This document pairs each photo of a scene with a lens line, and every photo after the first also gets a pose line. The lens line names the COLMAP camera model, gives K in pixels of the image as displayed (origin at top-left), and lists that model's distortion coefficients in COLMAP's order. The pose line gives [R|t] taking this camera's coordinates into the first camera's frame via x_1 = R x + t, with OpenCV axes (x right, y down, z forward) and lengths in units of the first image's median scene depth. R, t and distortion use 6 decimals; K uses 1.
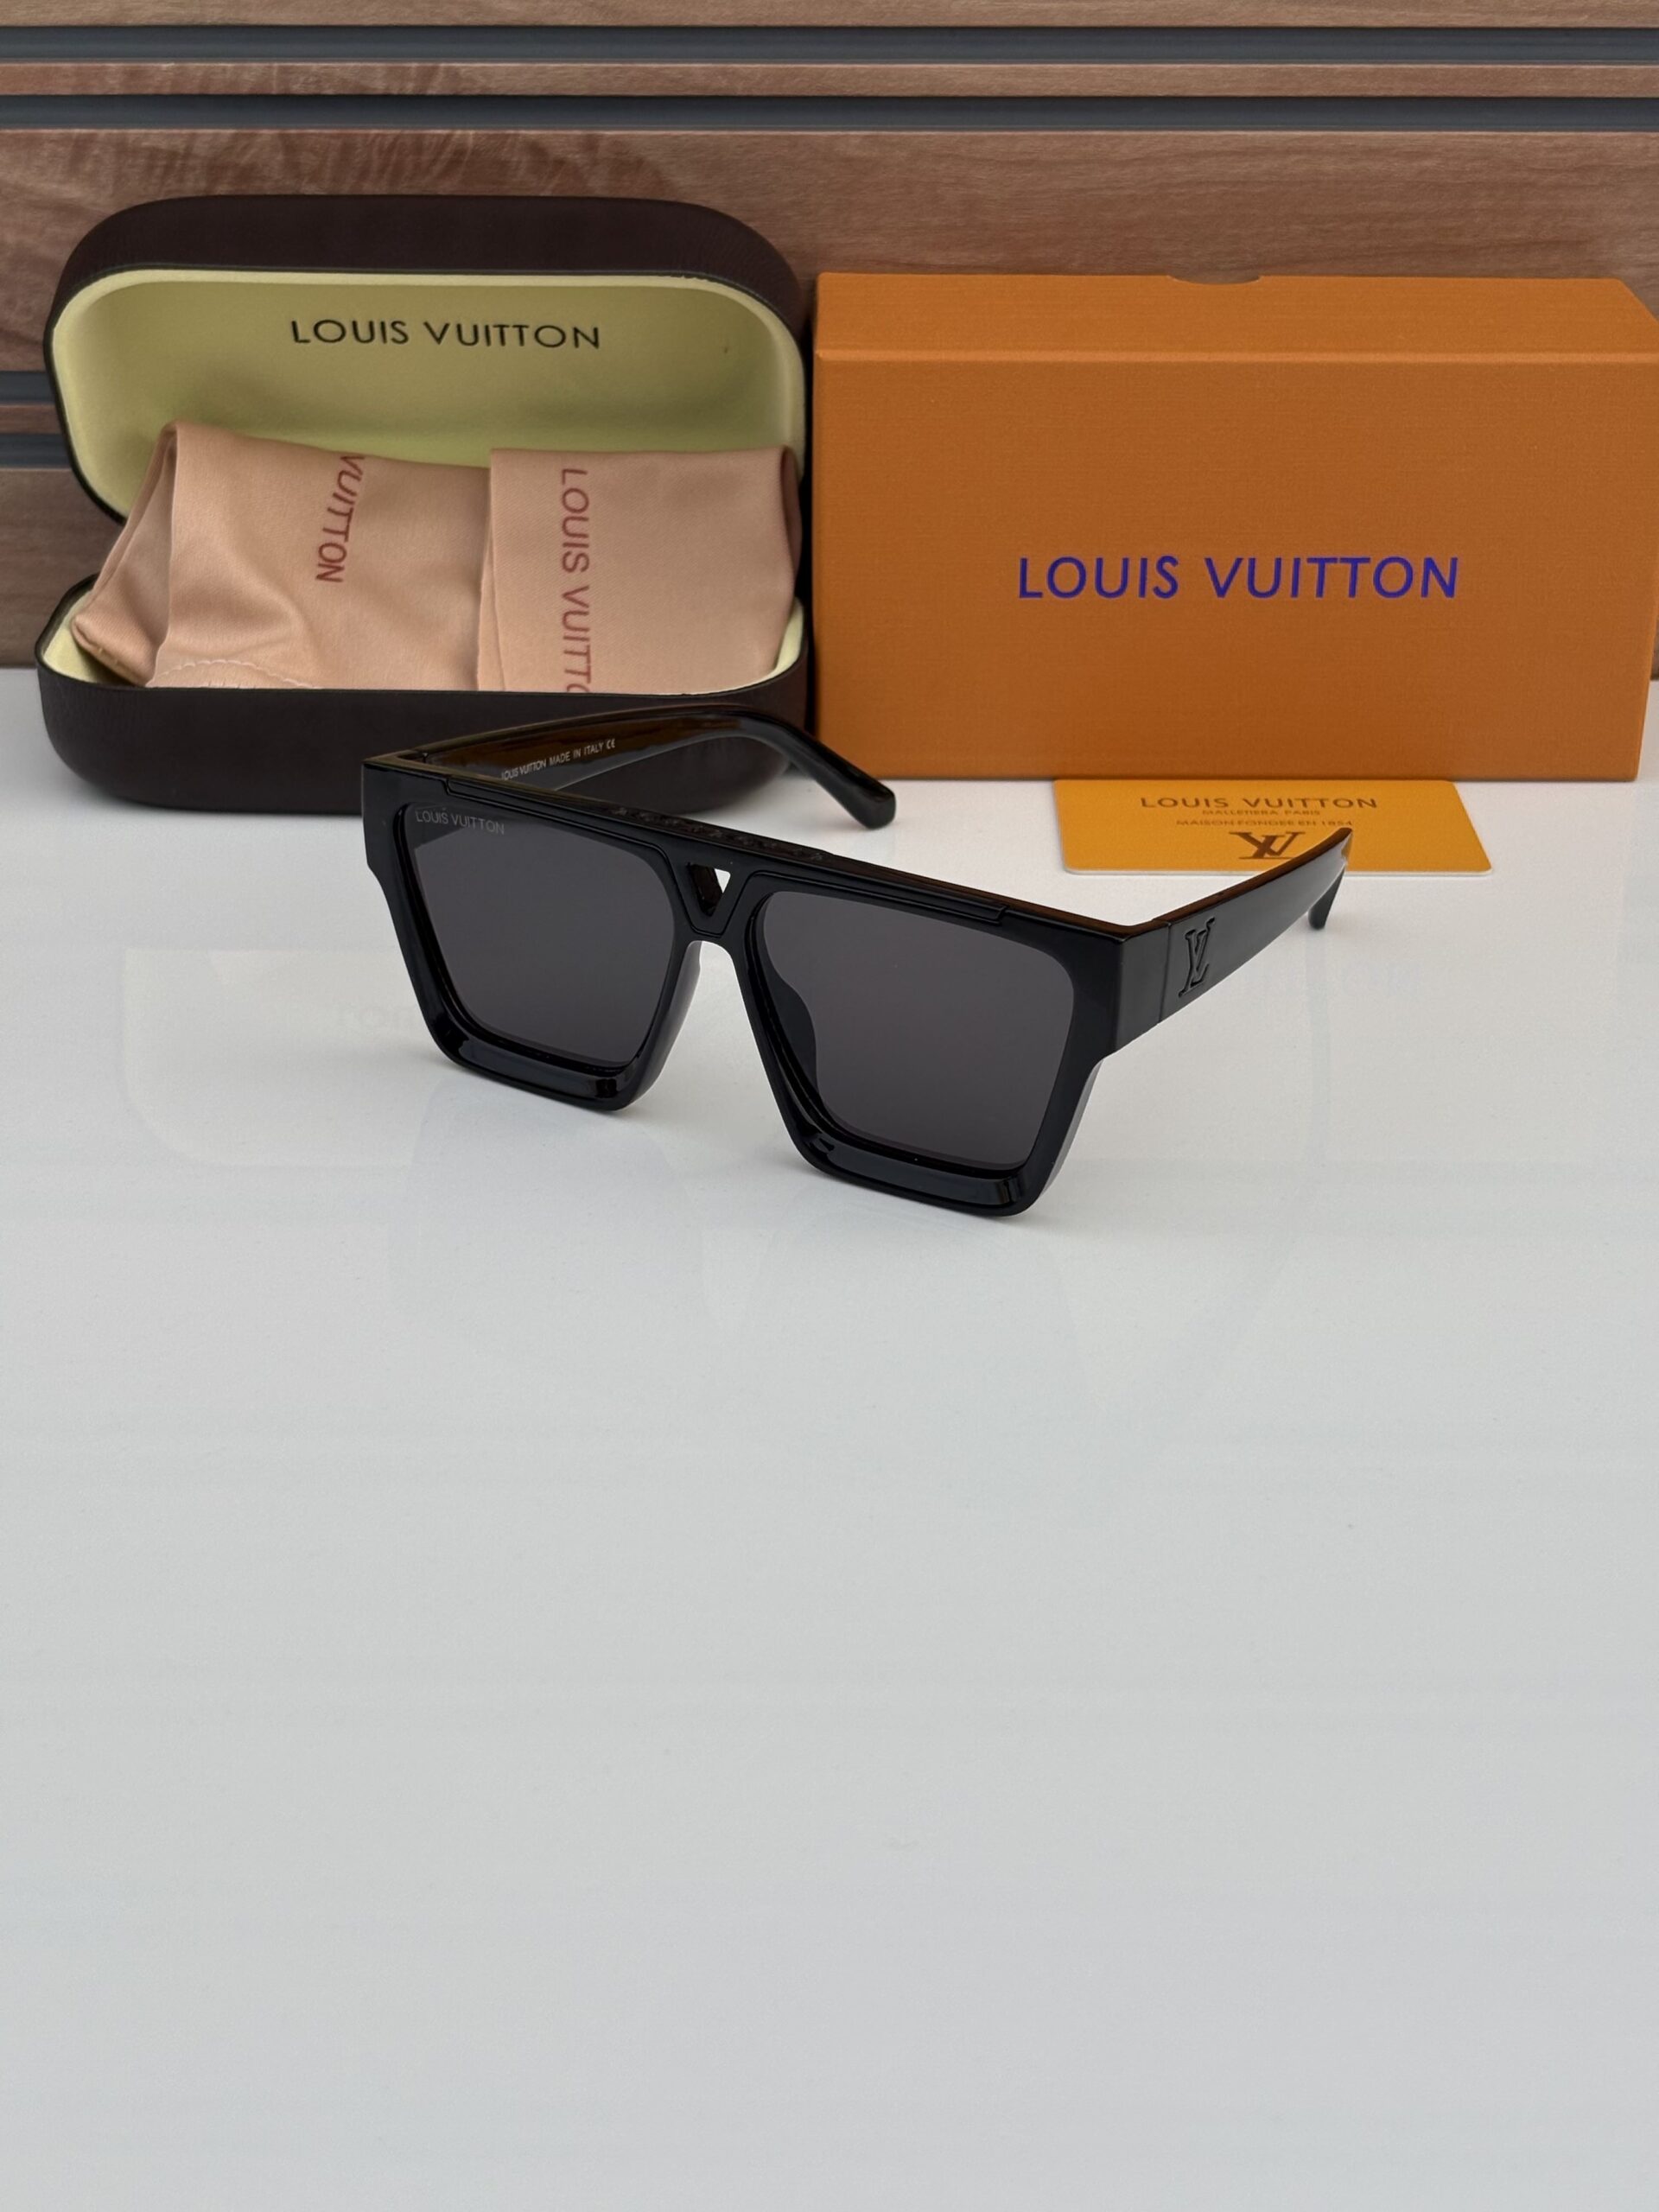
lens RADIAL K [[3292.0, 0, 824.5], [0, 3292.0, 1101.2], [0, 0, 1]] dist [0.129709, -0.561219]
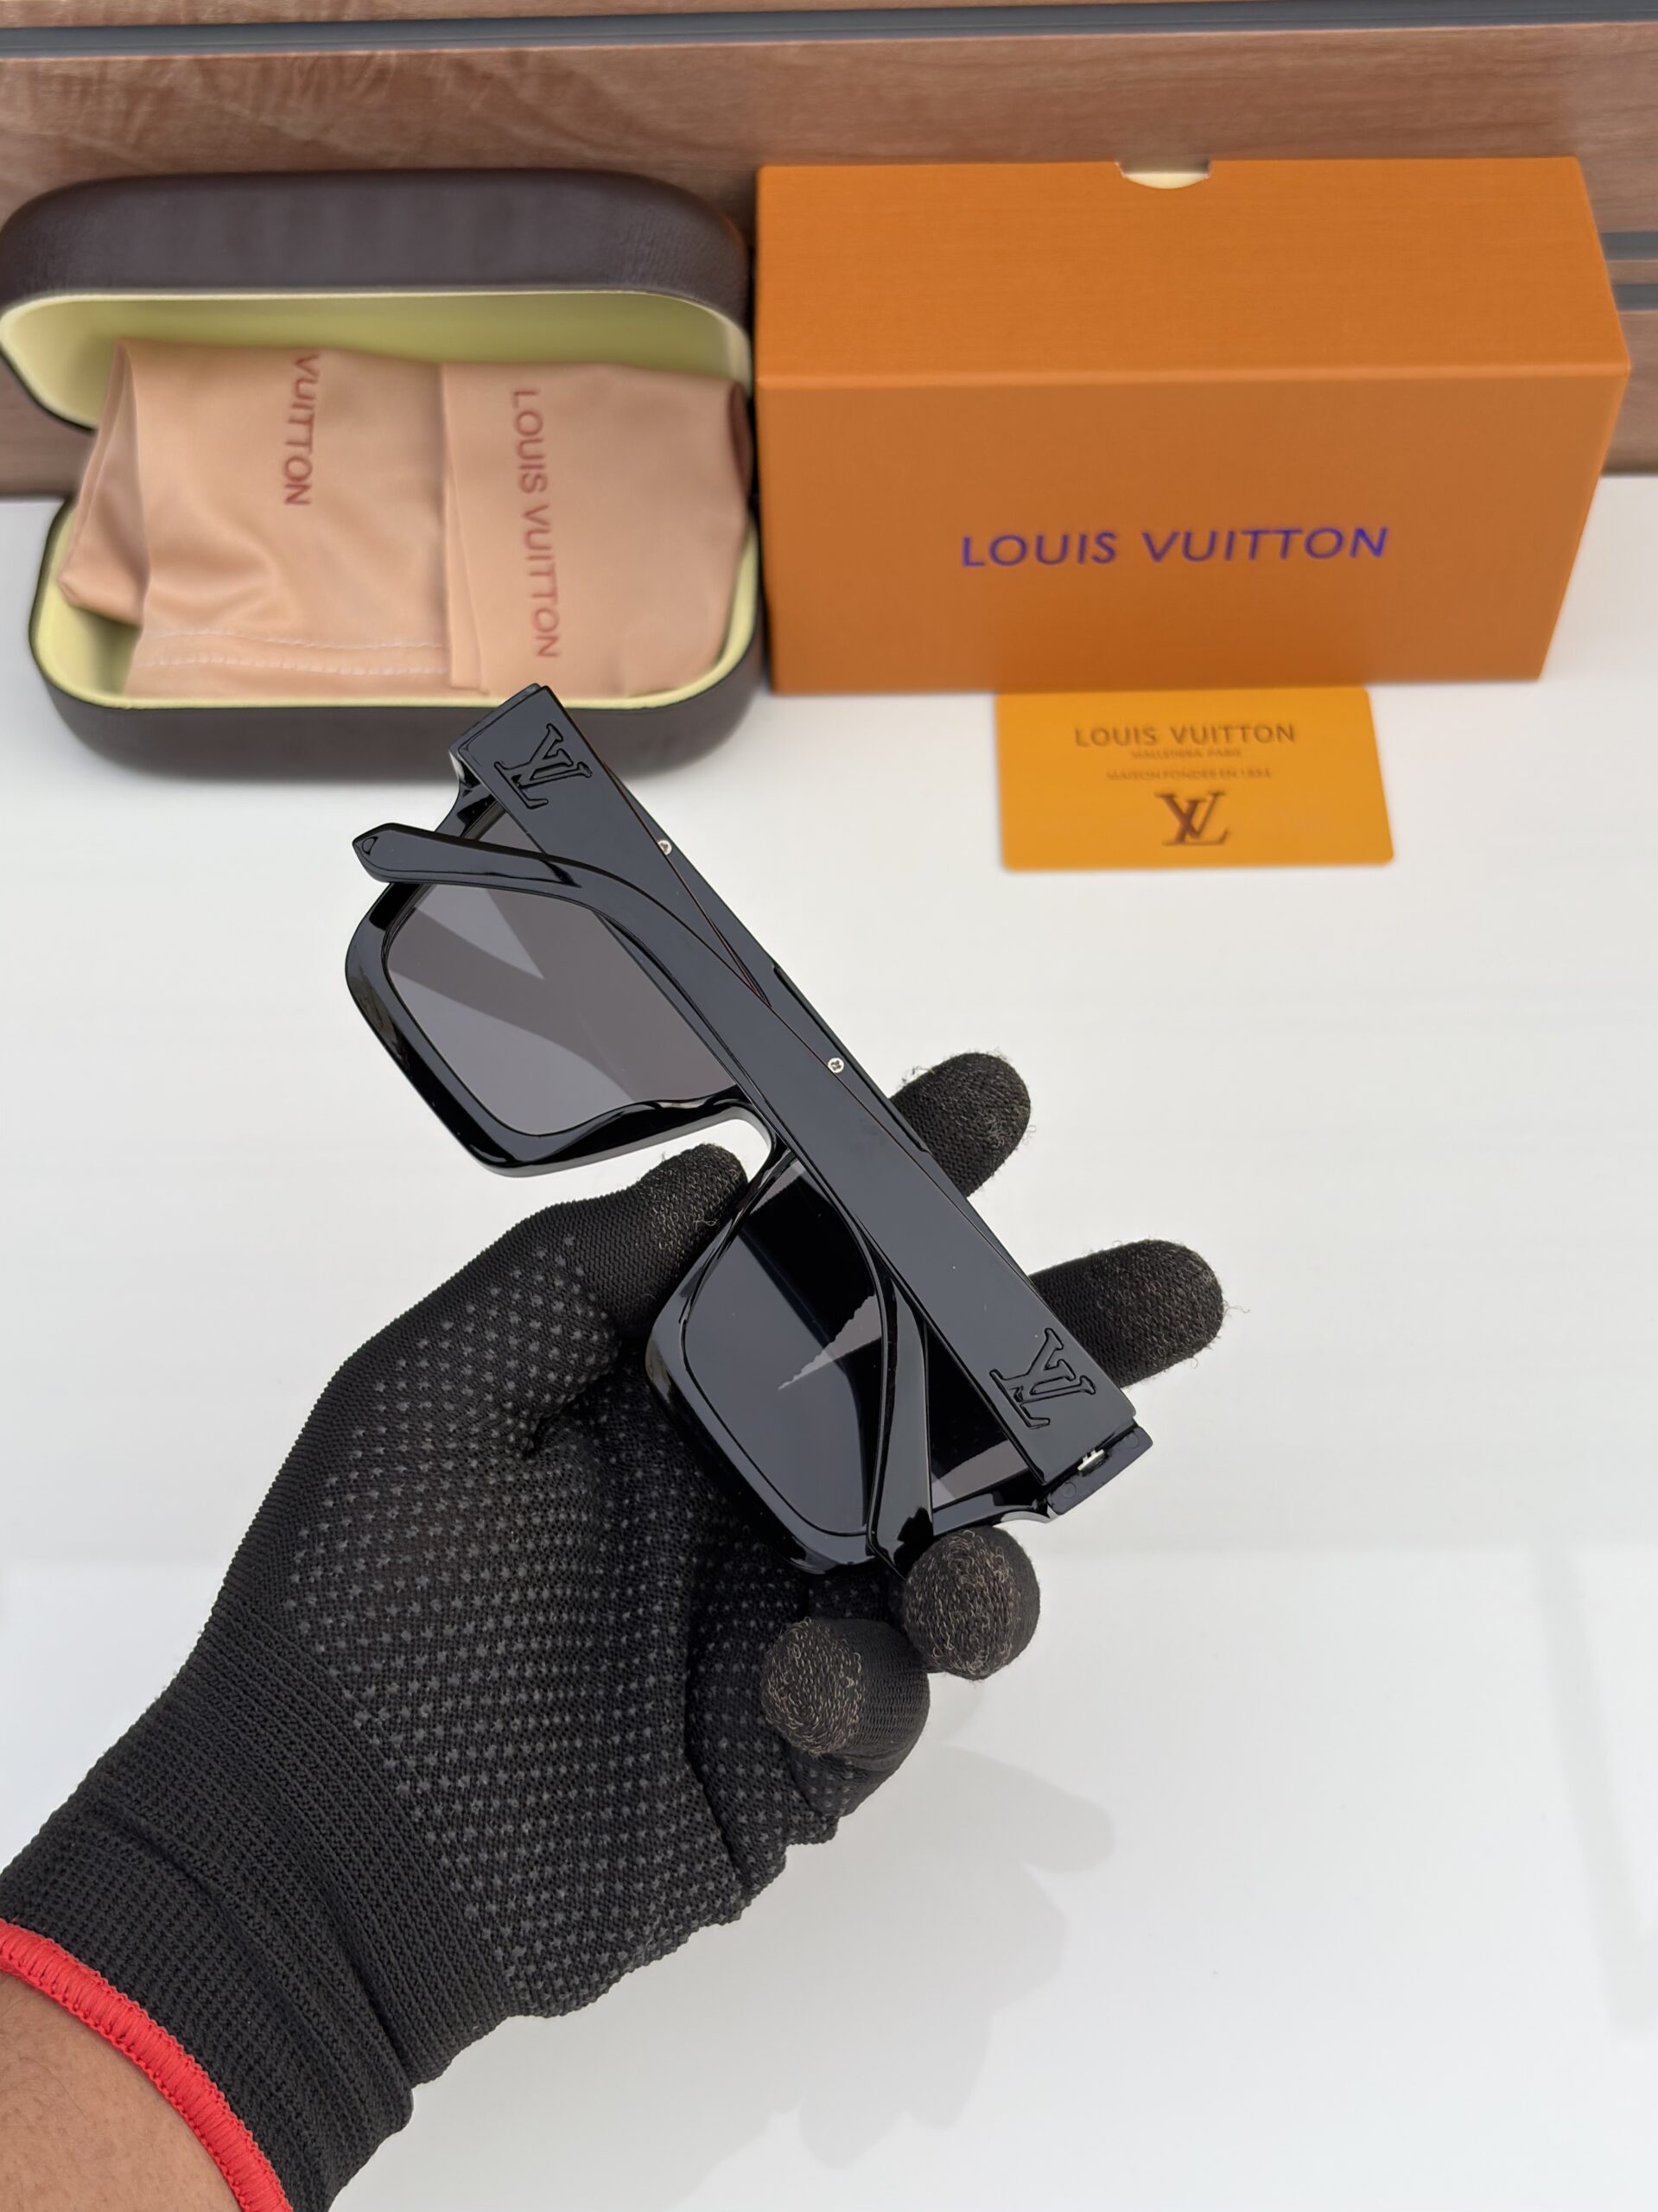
lens RADIAL K [[2582.5, 0, 819.1], [0, 2582.5, 1073.5], [0, 0, 1]] dist [0.005566, -0.072246]
pose [[0.999758, -0.019867, -0.009499, 0.018162], [0.021997, 0.880770, 0.473033, -0.387572], [-0.001032, -0.473128, 0.880993, 0.206173]]
